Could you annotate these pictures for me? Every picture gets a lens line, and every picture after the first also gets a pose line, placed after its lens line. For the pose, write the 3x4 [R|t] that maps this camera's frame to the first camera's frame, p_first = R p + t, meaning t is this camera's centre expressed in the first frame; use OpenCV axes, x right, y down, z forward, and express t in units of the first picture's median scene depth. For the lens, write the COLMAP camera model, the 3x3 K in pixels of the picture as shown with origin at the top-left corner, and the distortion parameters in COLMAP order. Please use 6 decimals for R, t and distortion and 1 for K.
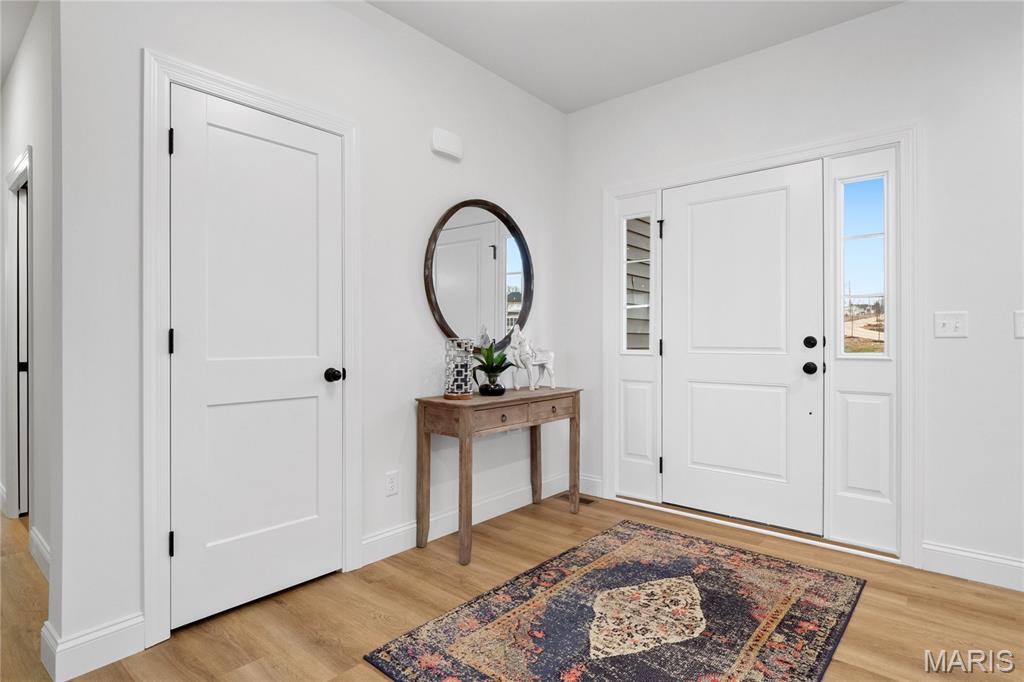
lens RADIAL K [[526.1, 0, 512.0], [0, 526.1, 340.5], [0, 0, 1]] dist [-0.004306, -0.002484]
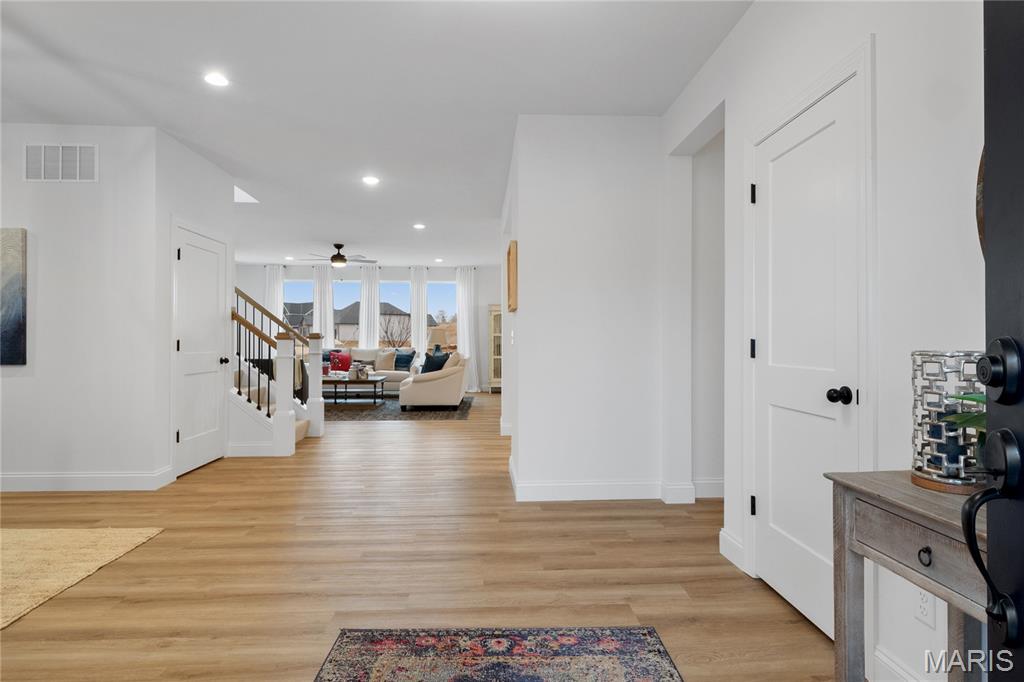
lens RADIAL K [[526.1, 0, 513.6], [0, 526.1, 341.0], [0, 0, 1]] dist [-0.004306, -0.002484]
pose [[-0.716102, -0.003554, -0.697987, 0.698574], [-0.000918, 0.999991, -0.004150, -0.022795], [0.697995, -0.002331, -0.716099, 1.518381]]
